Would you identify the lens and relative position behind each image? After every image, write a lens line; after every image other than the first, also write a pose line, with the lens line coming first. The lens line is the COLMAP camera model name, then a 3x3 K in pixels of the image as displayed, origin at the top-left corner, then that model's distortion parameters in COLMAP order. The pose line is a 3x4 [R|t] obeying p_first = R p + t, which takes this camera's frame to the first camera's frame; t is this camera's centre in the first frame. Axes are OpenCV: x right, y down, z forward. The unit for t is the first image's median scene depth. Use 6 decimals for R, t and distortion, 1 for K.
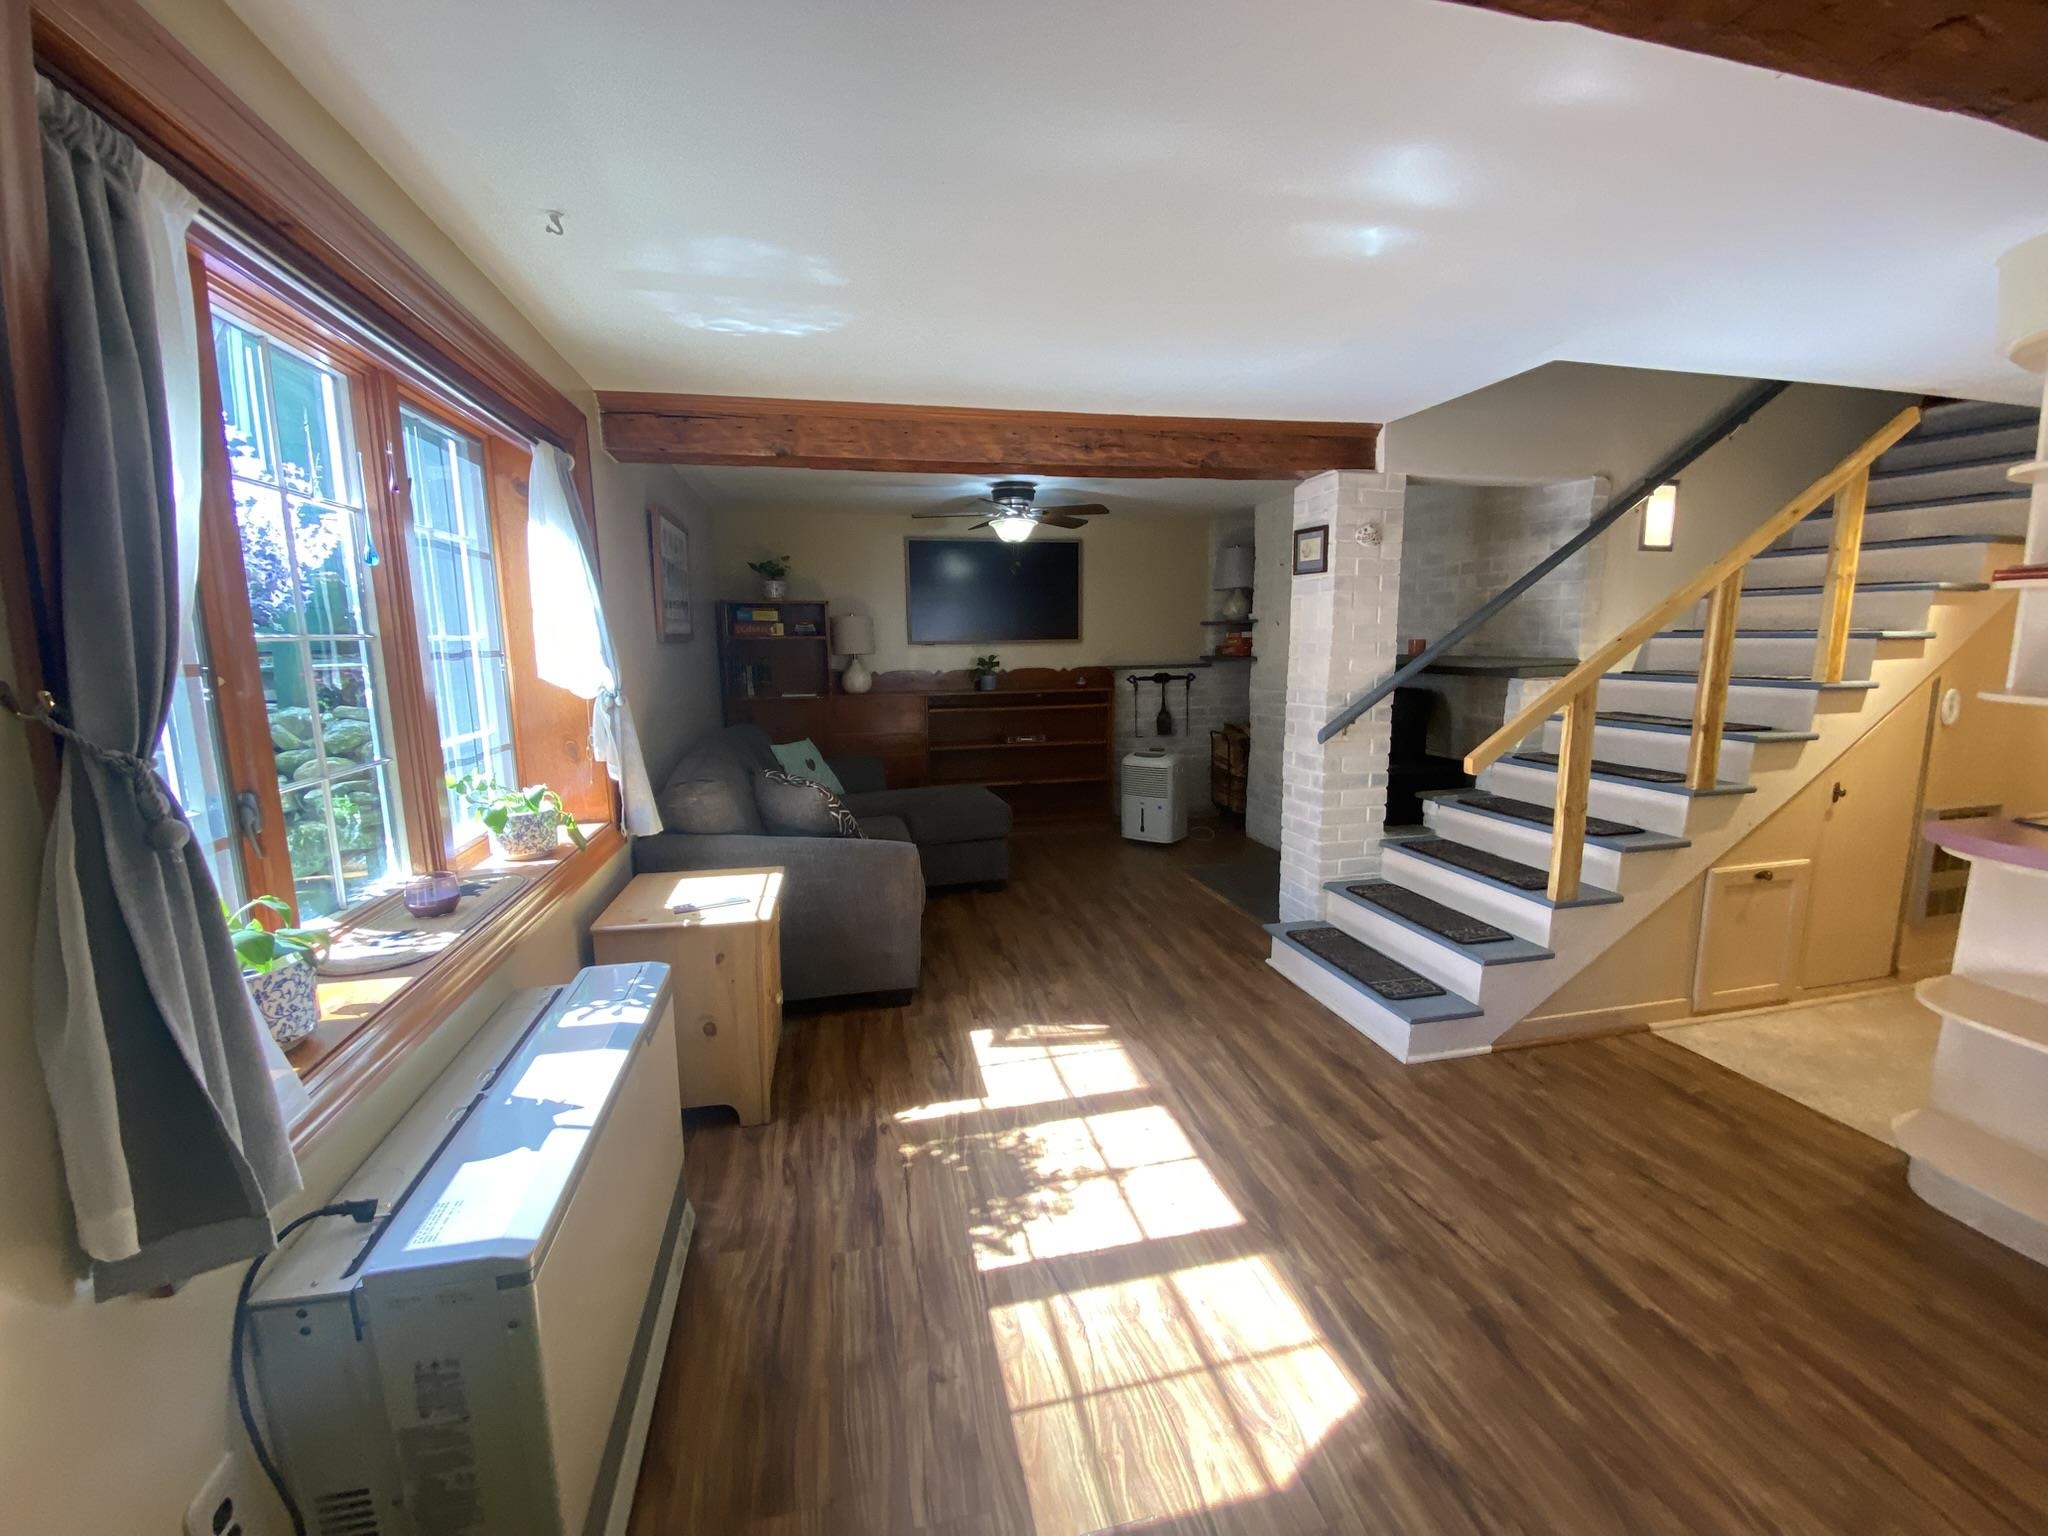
lens RADIAL K [[825.9, 0, 1016.4], [0, 825.9, 763.9], [0, 0, 1]] dist [0.016902, -0.018945]
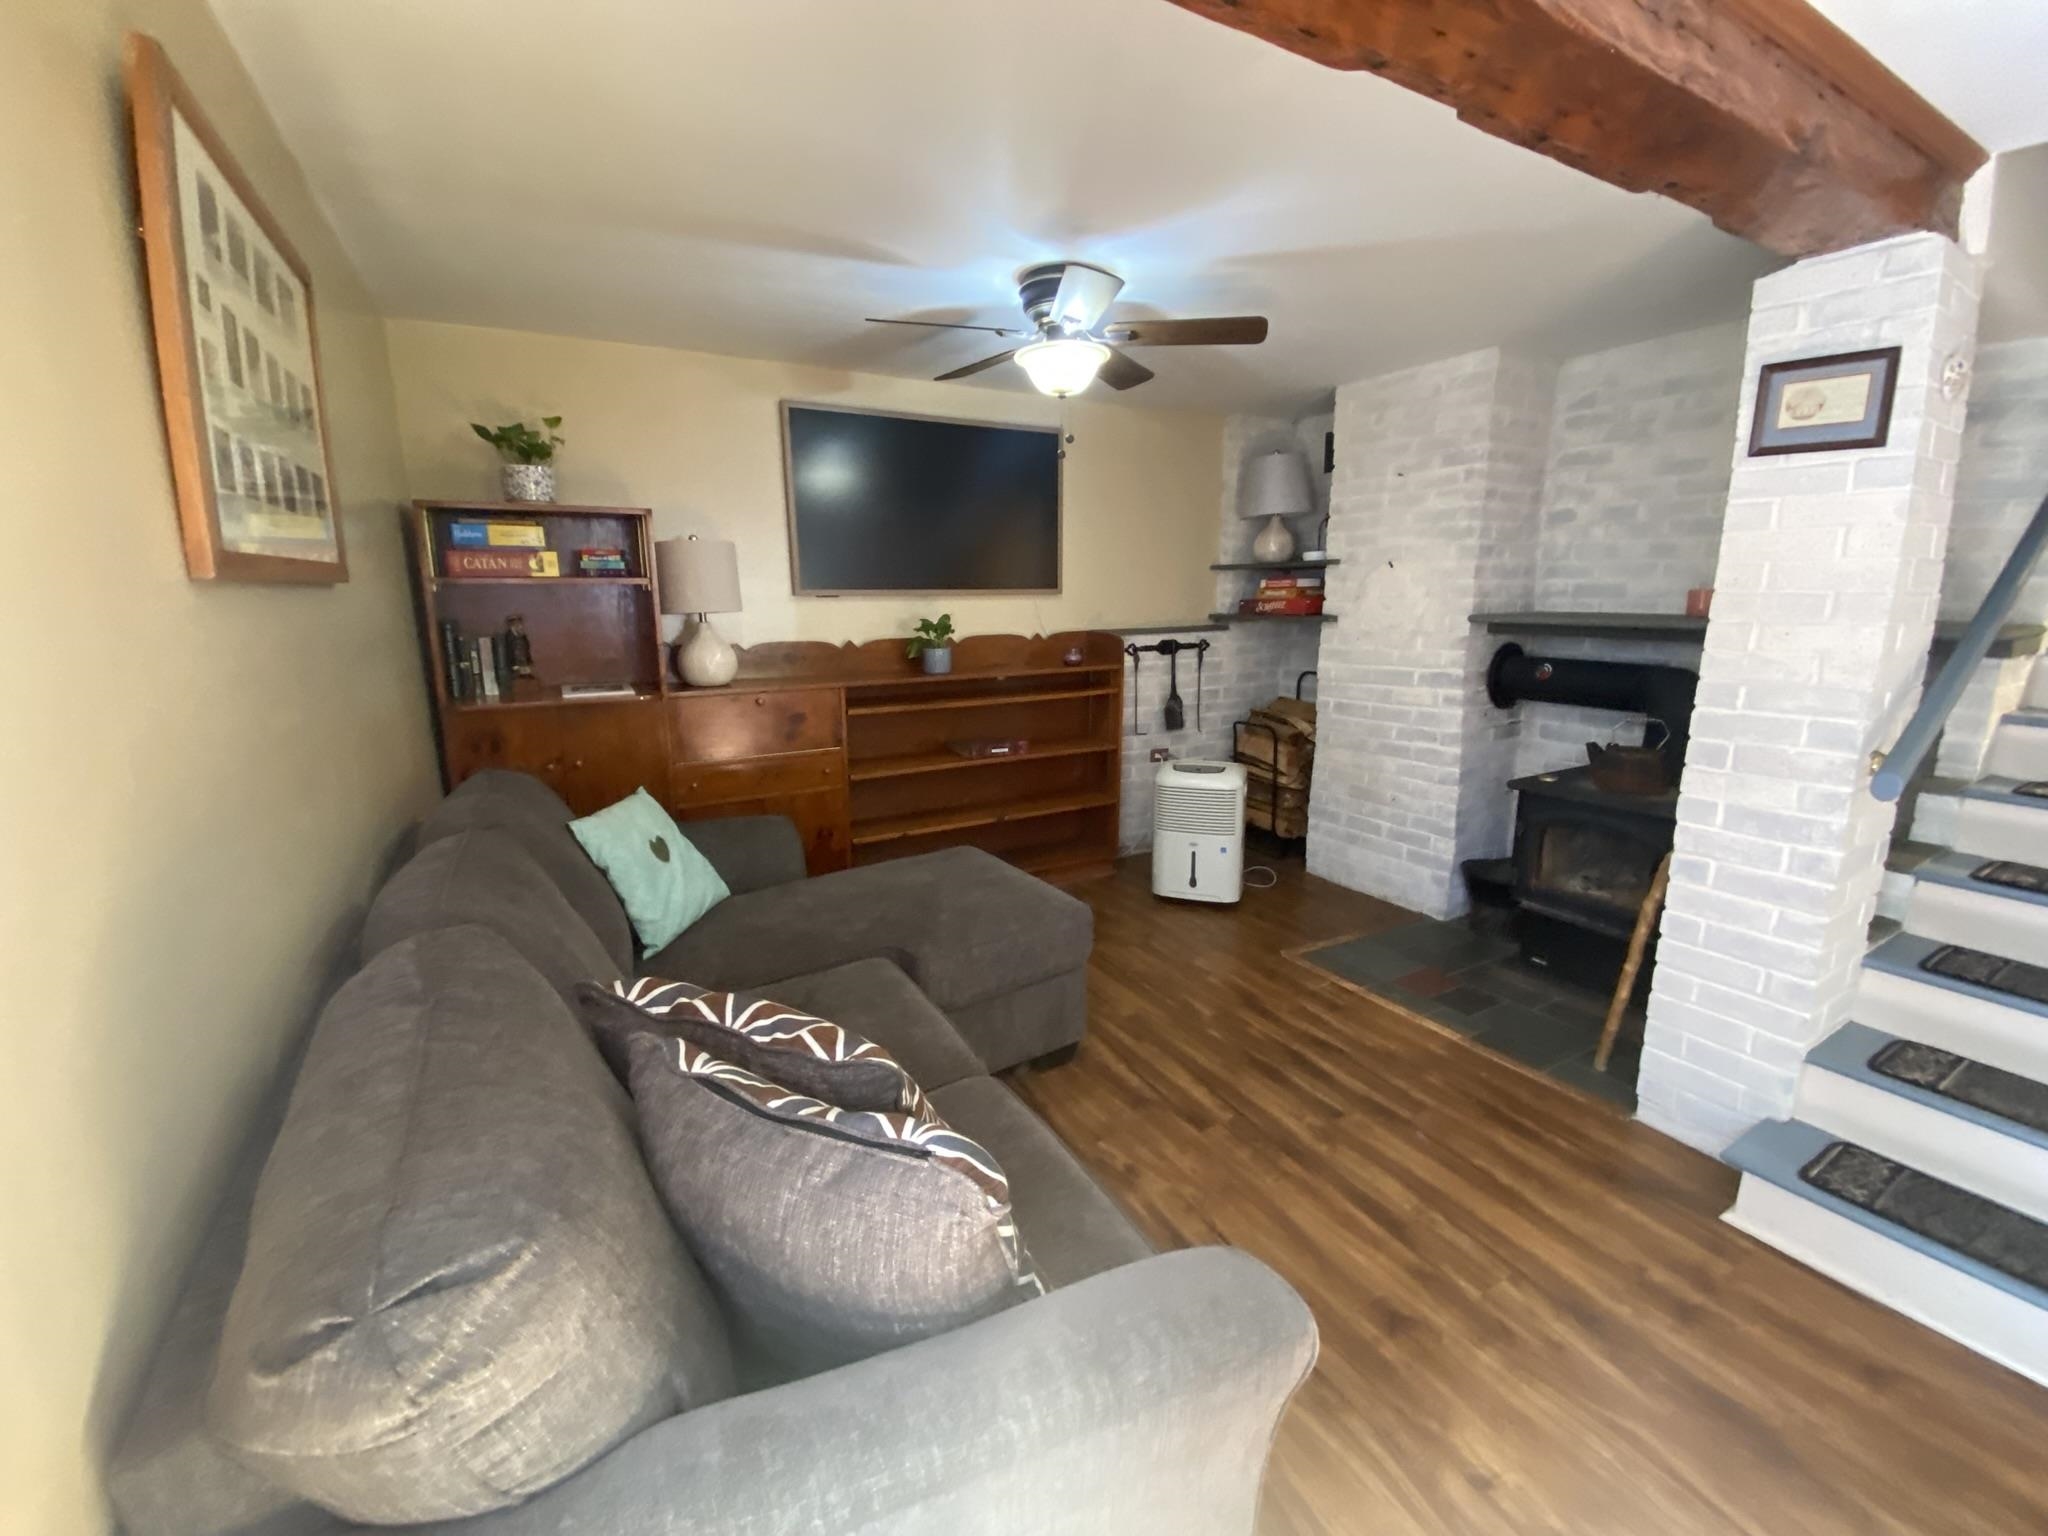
lens RADIAL K [[825.9, 0, 1016.4], [0, 825.9, 763.9], [0, 0, 1]] dist [0.016902, -0.018945]
pose [[0.957034, -0.054538, 0.284800, -0.237848], [0.039349, 0.997495, 0.058788, -0.086480], [-0.287293, -0.045055, 0.956782, 0.621655]]
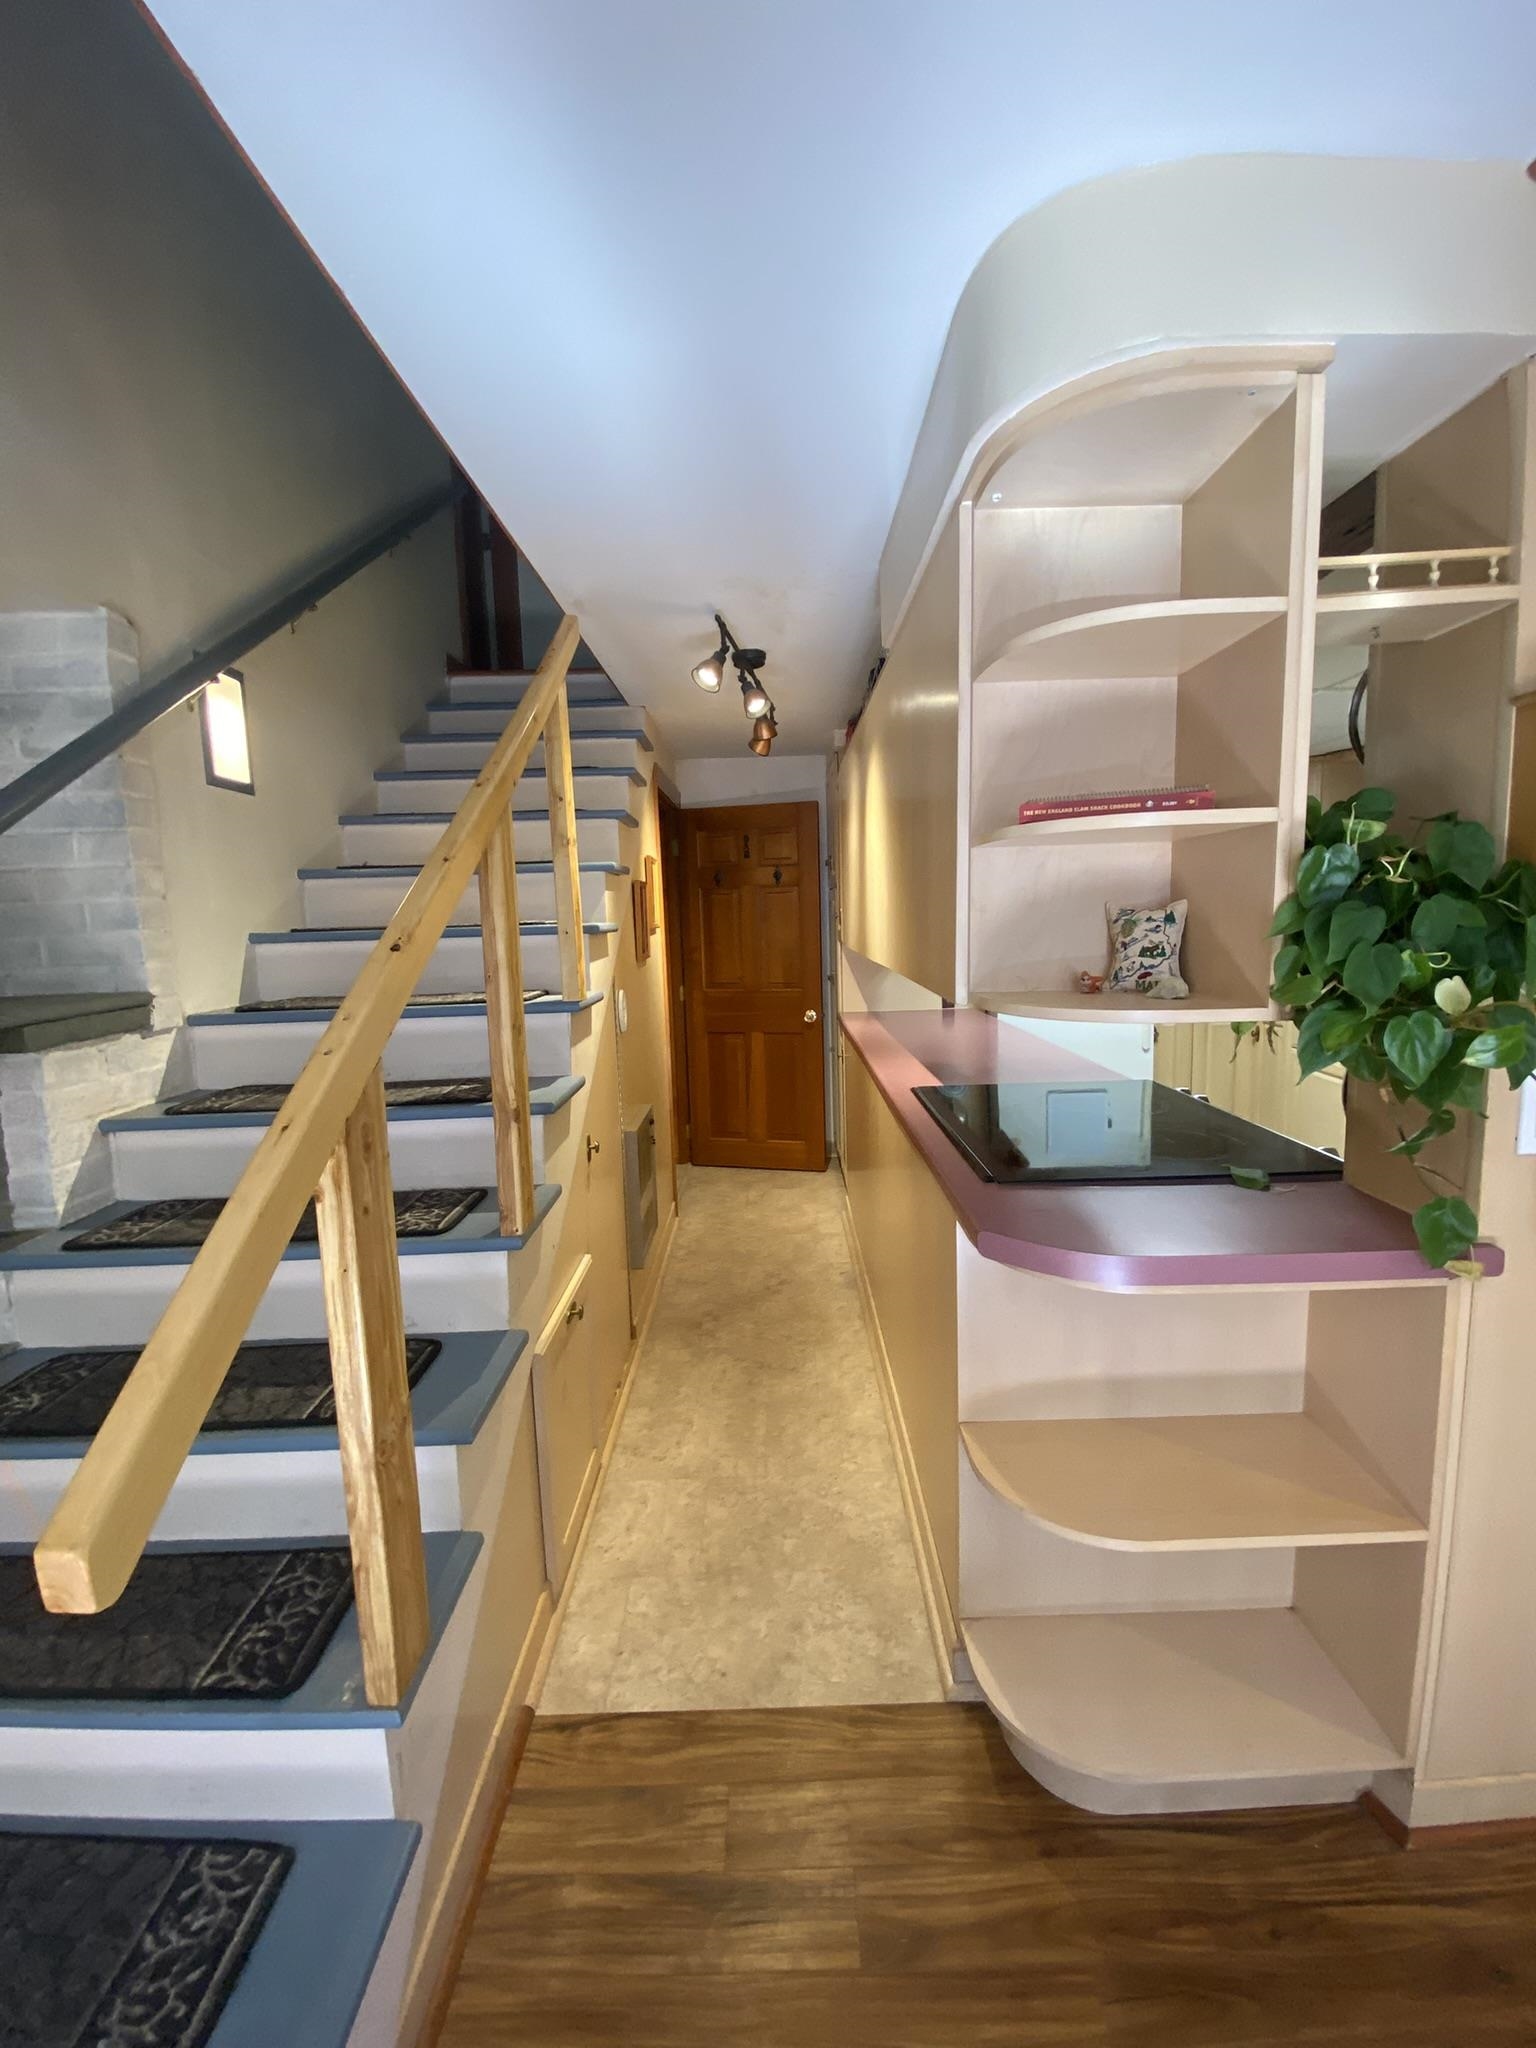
lens RADIAL K [[825.9, 0, 771.2], [0, 825.9, 1018.8], [0, 0, 1]] dist [0.016902, -0.018945]
pose [[0.213815, -0.116542, 0.969898, 0.282562], [0.177963, 0.980891, 0.078631, -0.083301], [-0.960527, 0.155793, 0.230469, 0.535013]]
